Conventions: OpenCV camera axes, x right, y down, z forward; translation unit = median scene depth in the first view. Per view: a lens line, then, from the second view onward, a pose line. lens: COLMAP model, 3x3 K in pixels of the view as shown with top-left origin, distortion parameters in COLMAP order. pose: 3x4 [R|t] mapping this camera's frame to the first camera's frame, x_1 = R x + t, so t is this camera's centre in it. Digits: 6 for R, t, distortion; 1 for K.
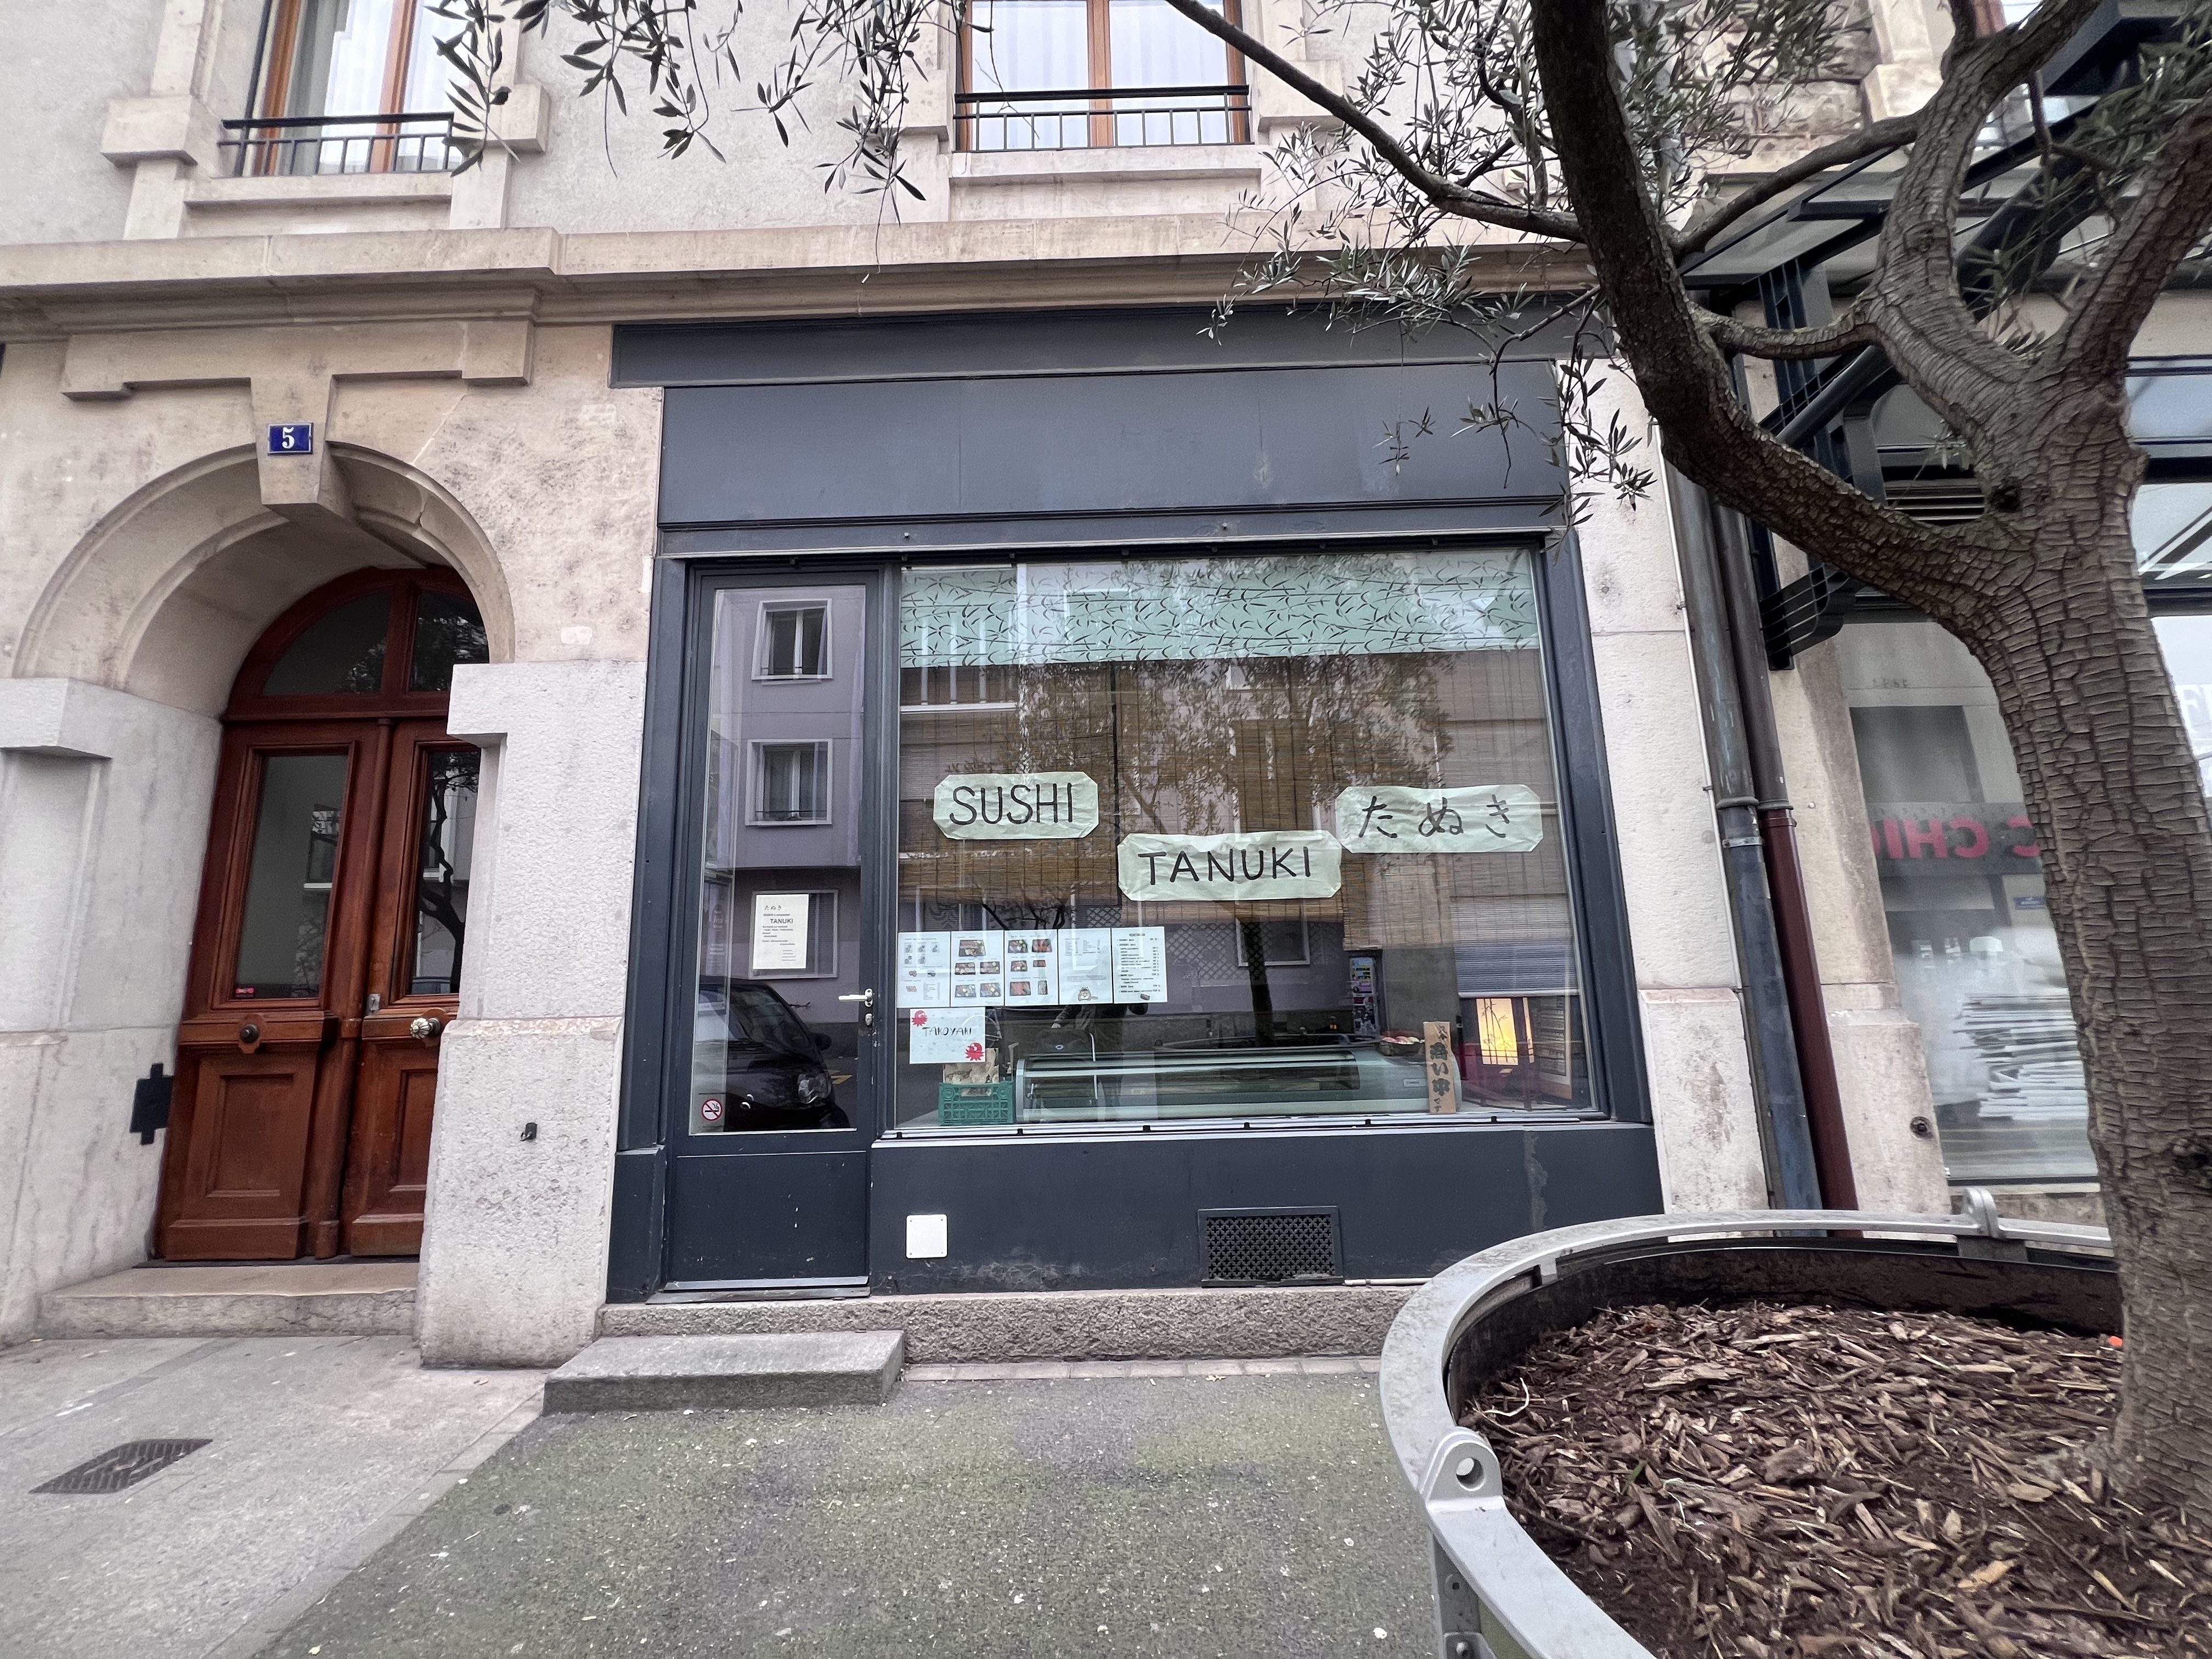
lens RADIAL K [[887.8, 0, 1106.5], [0, 887.8, 837.4], [0, 0, 1]] dist [0.001375, 0.000078]
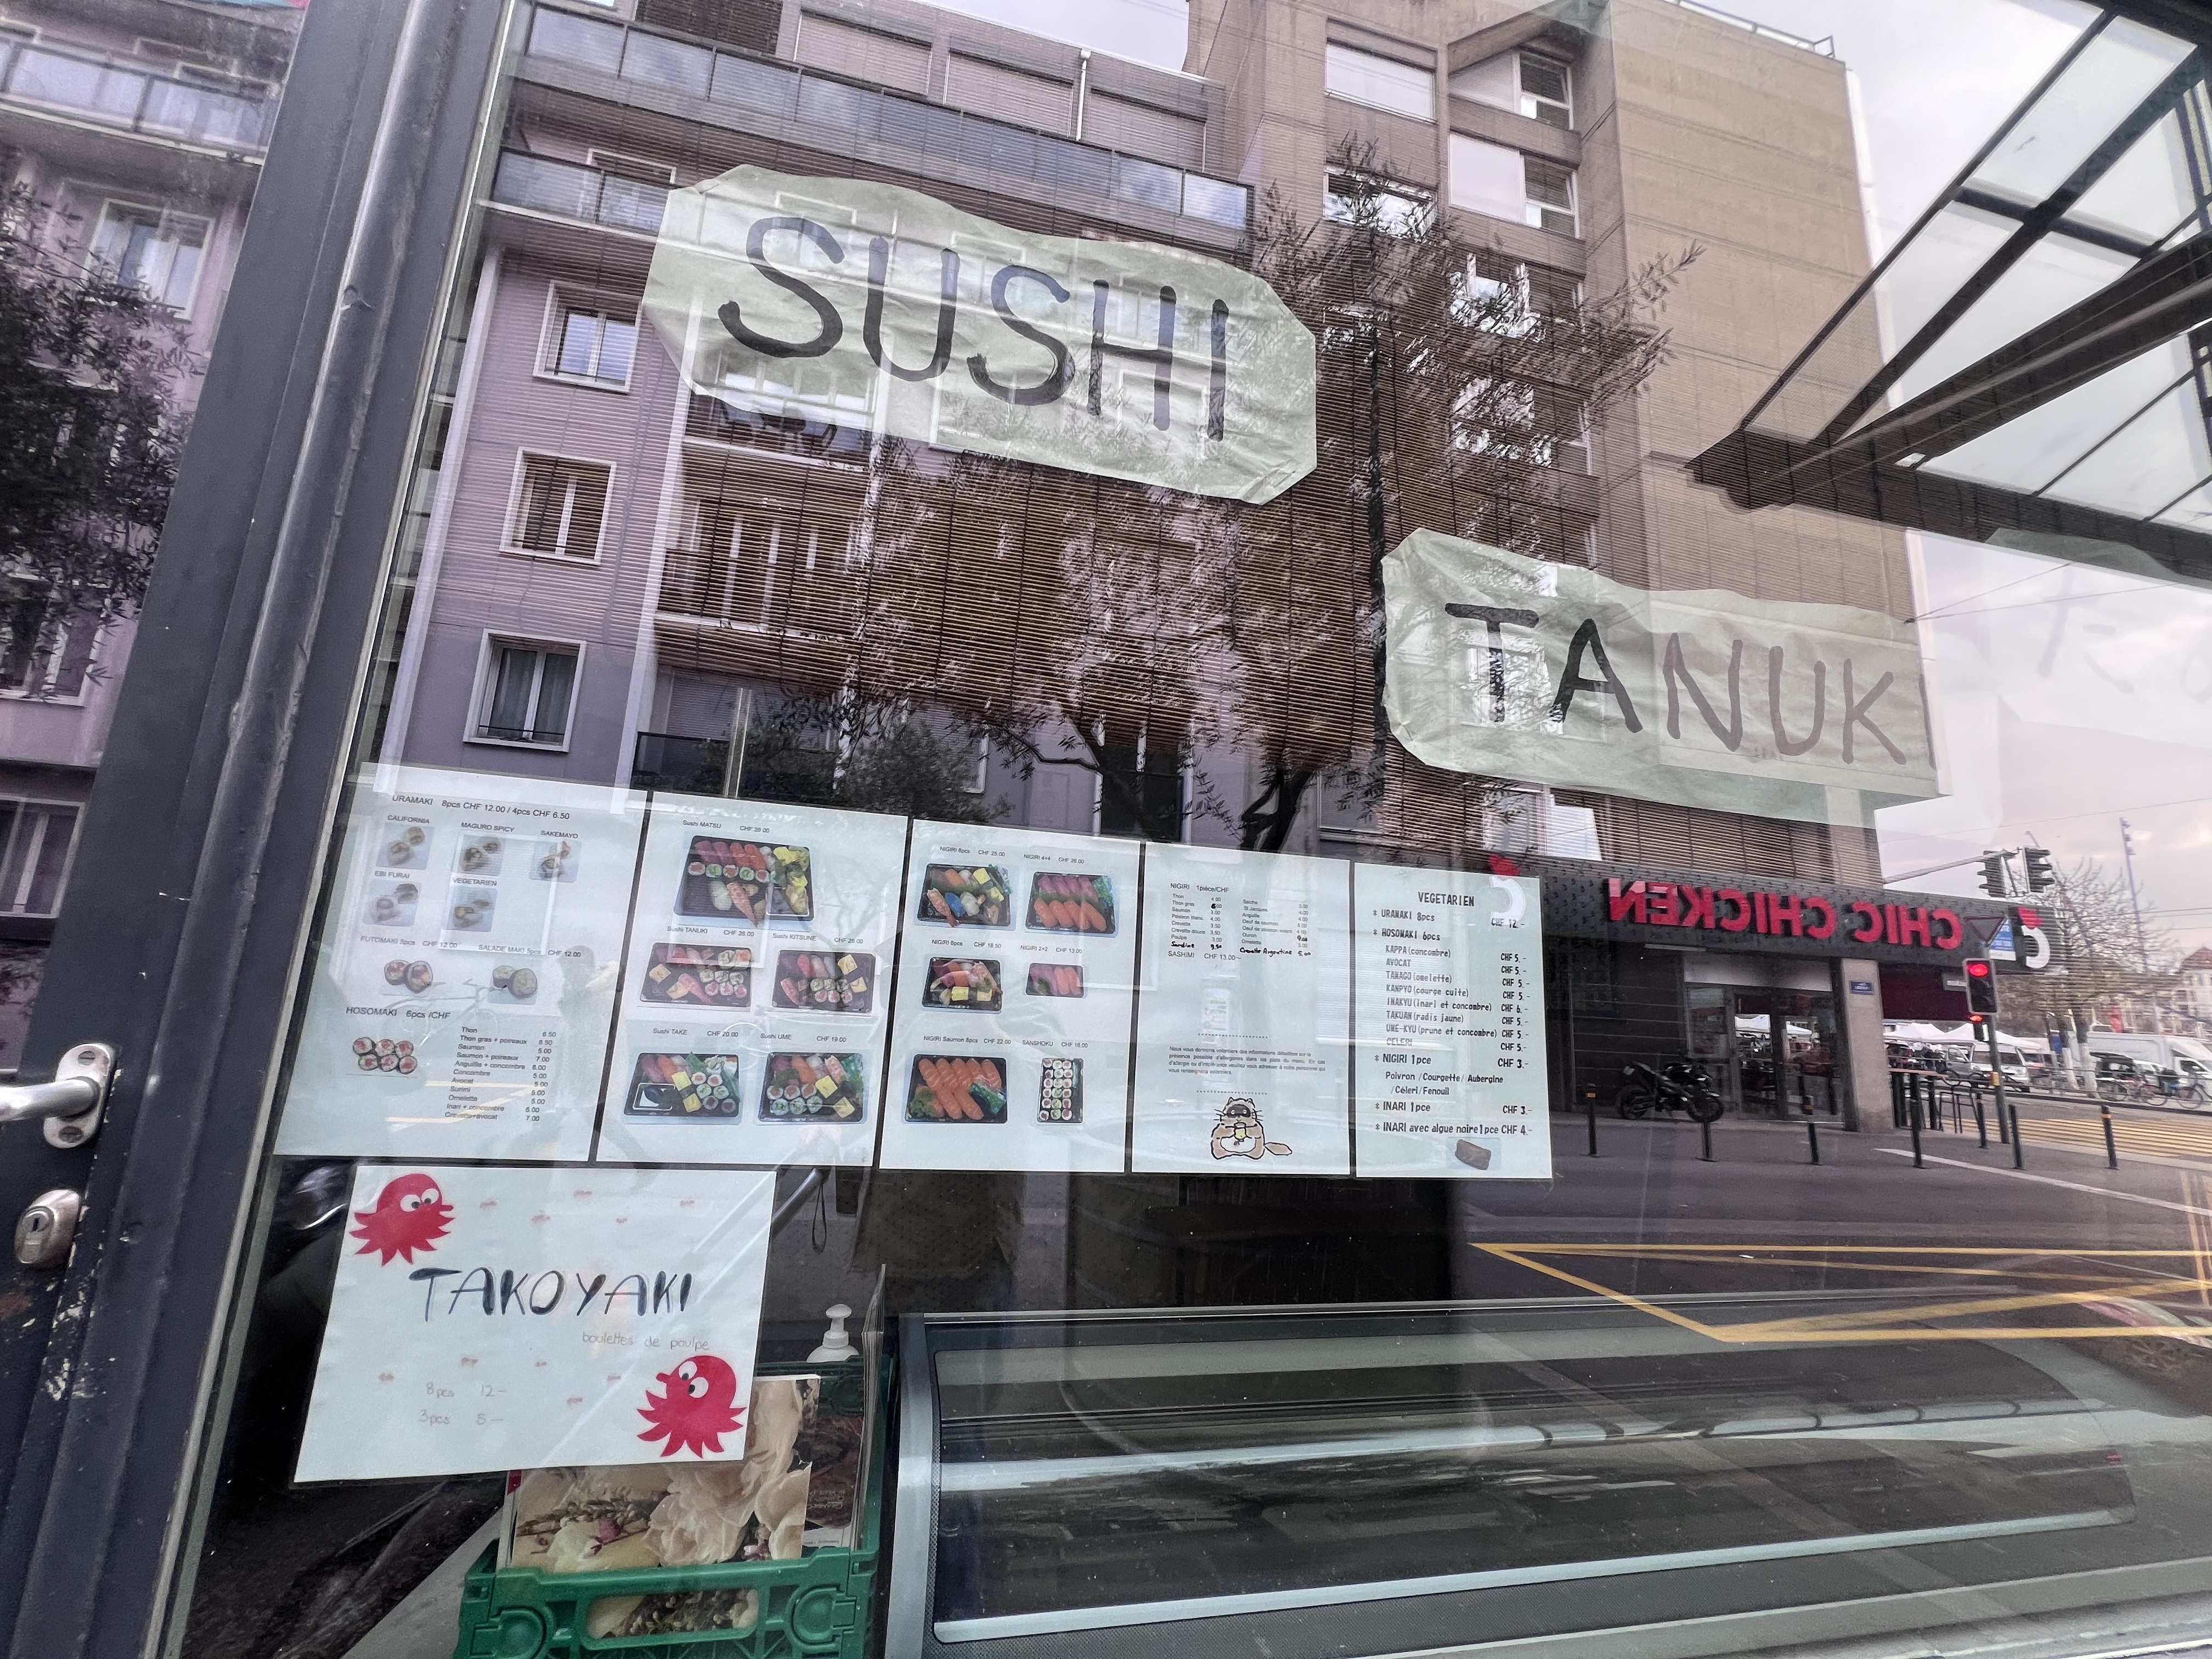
lens RADIAL K [[887.8, 0, 1106.2], [0, 887.8, 833.8], [0, 0, 1]] dist [0.001375, 0.000078]
pose [[0.970221, 0.120020, 0.210395, -0.114638], [-0.116860, 0.992769, -0.027434, 0.109803], [-0.212166, 0.002030, 0.977232, 0.775881]]
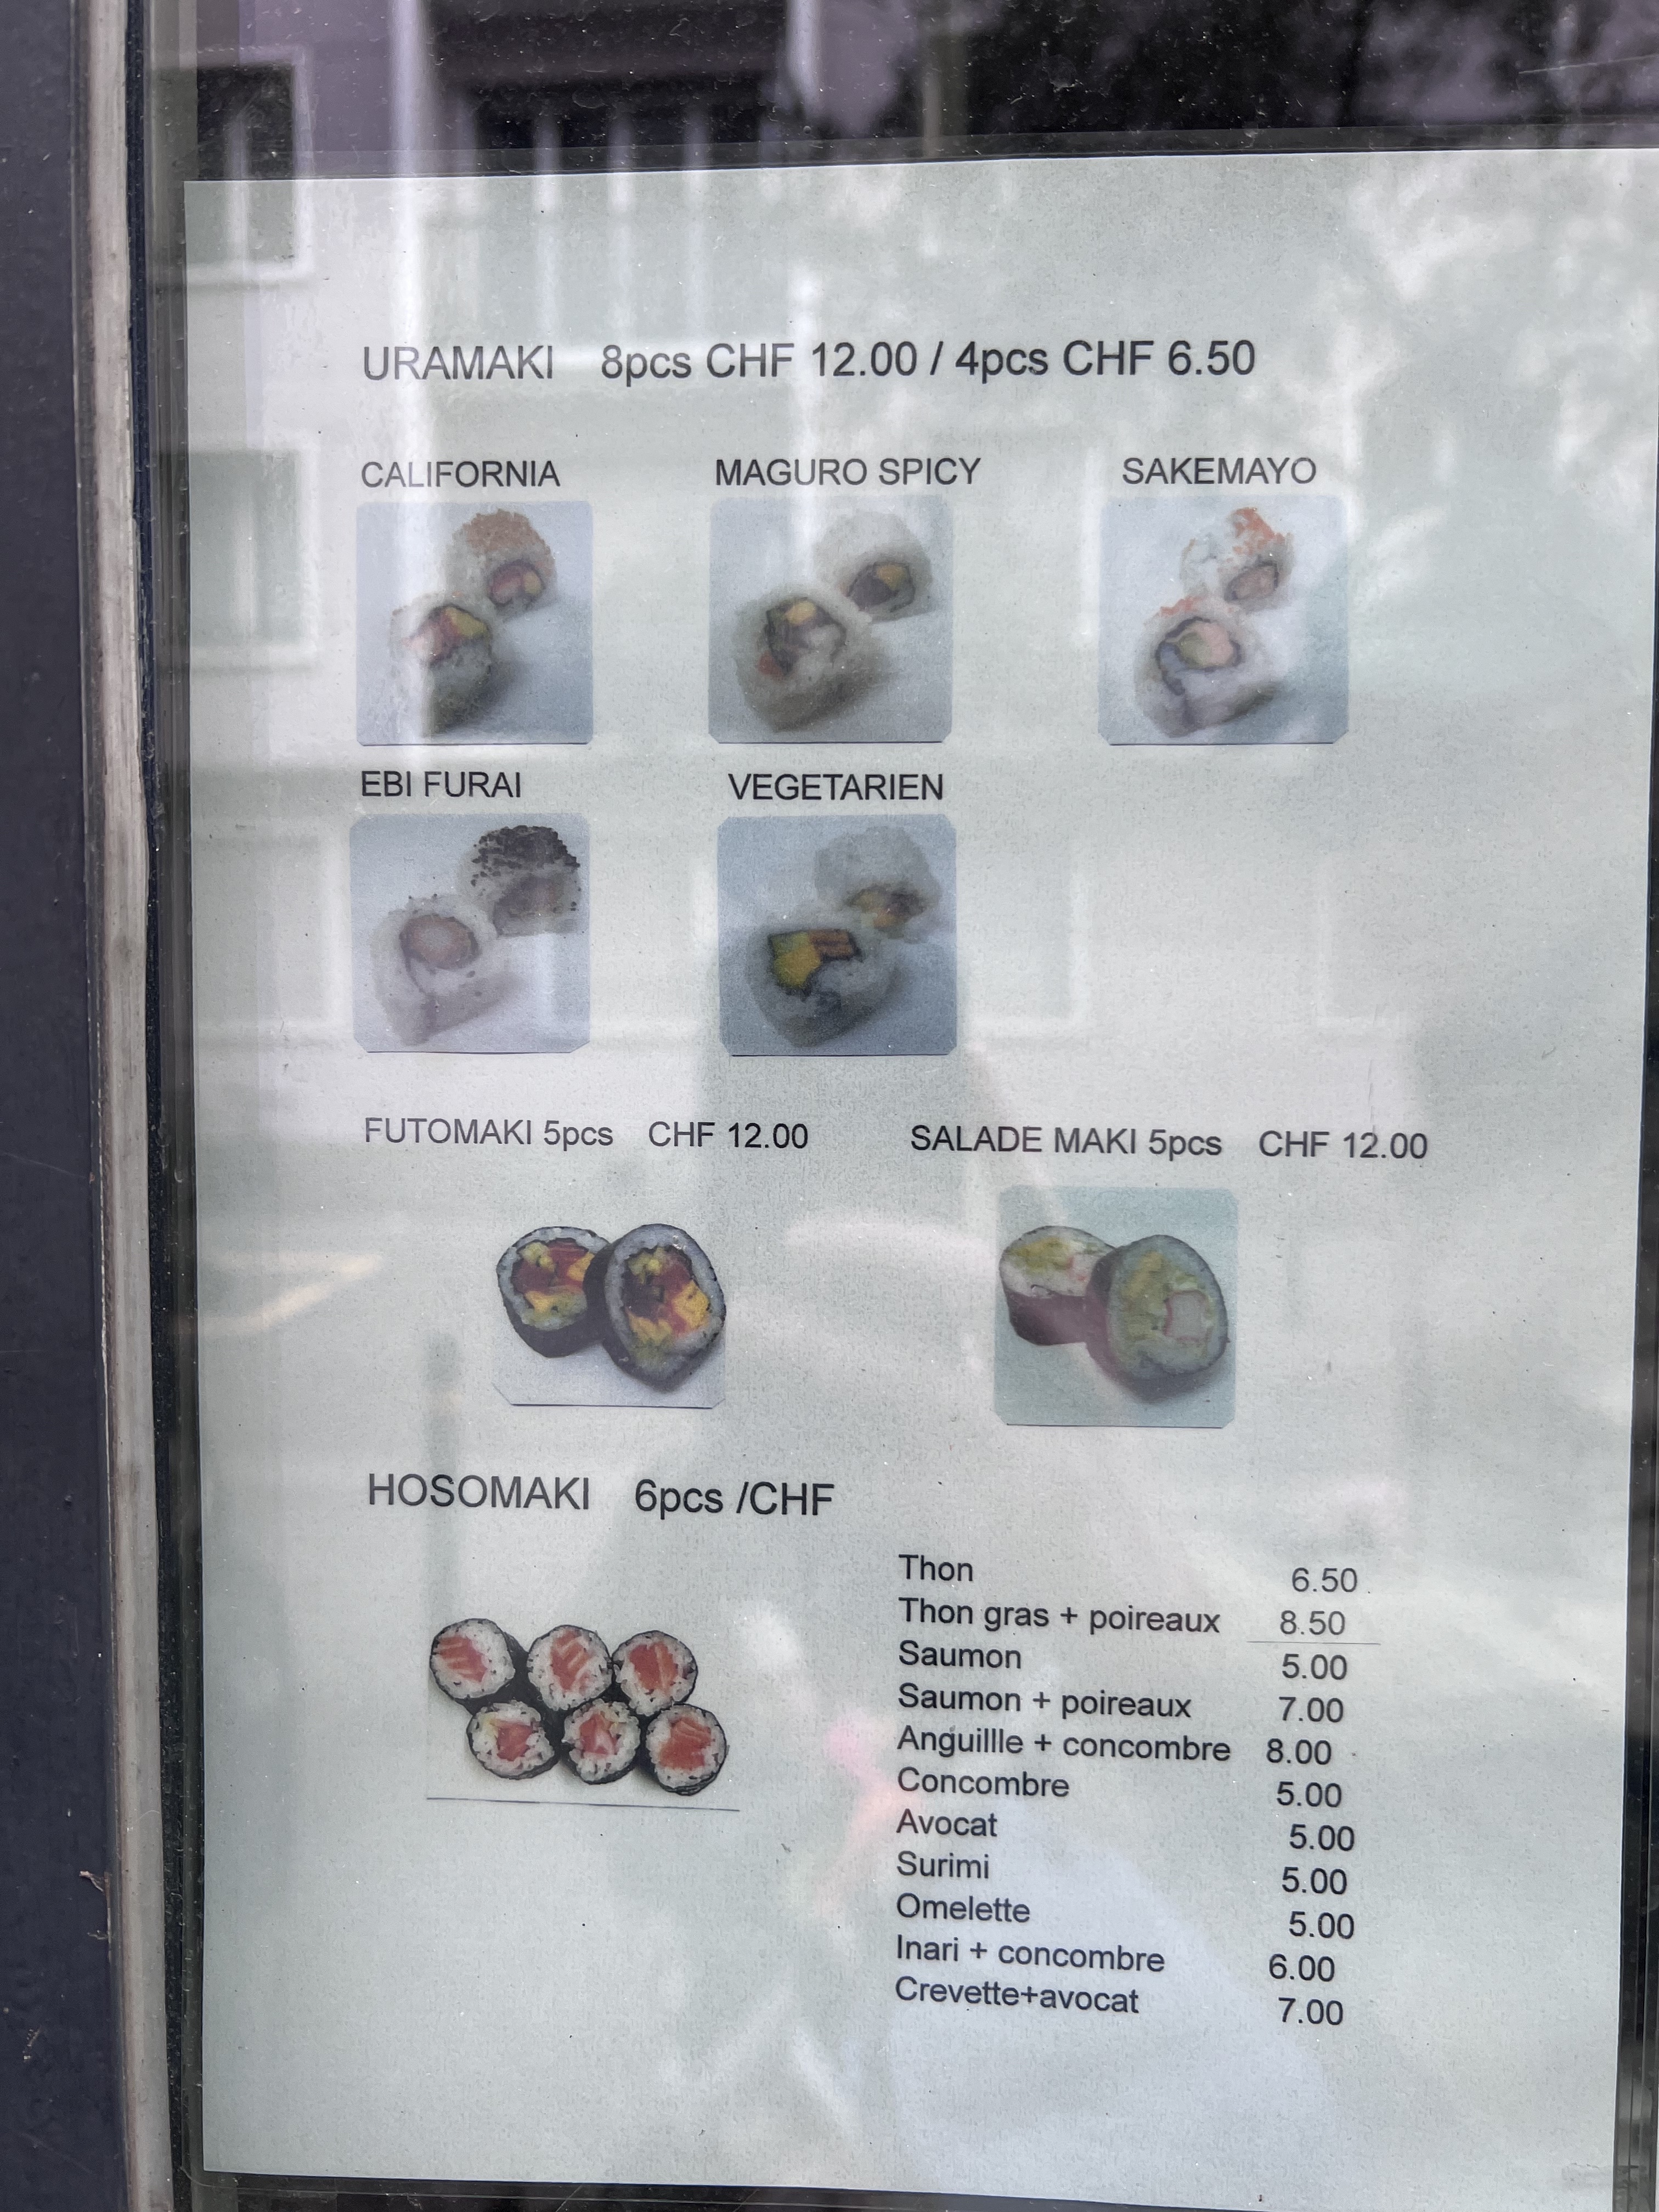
lens RADIAL K [[1674.7, 0, 832.0], [0, 1674.7, 1115.7], [0, 0, 1]] dist [0.033971, 0.000070]
pose [[0.999192, 0.024884, -0.031559, -0.206024], [-0.018100, 0.979743, 0.199438, 0.130987], [0.035883, -0.198706, 0.979402, 0.930062]]
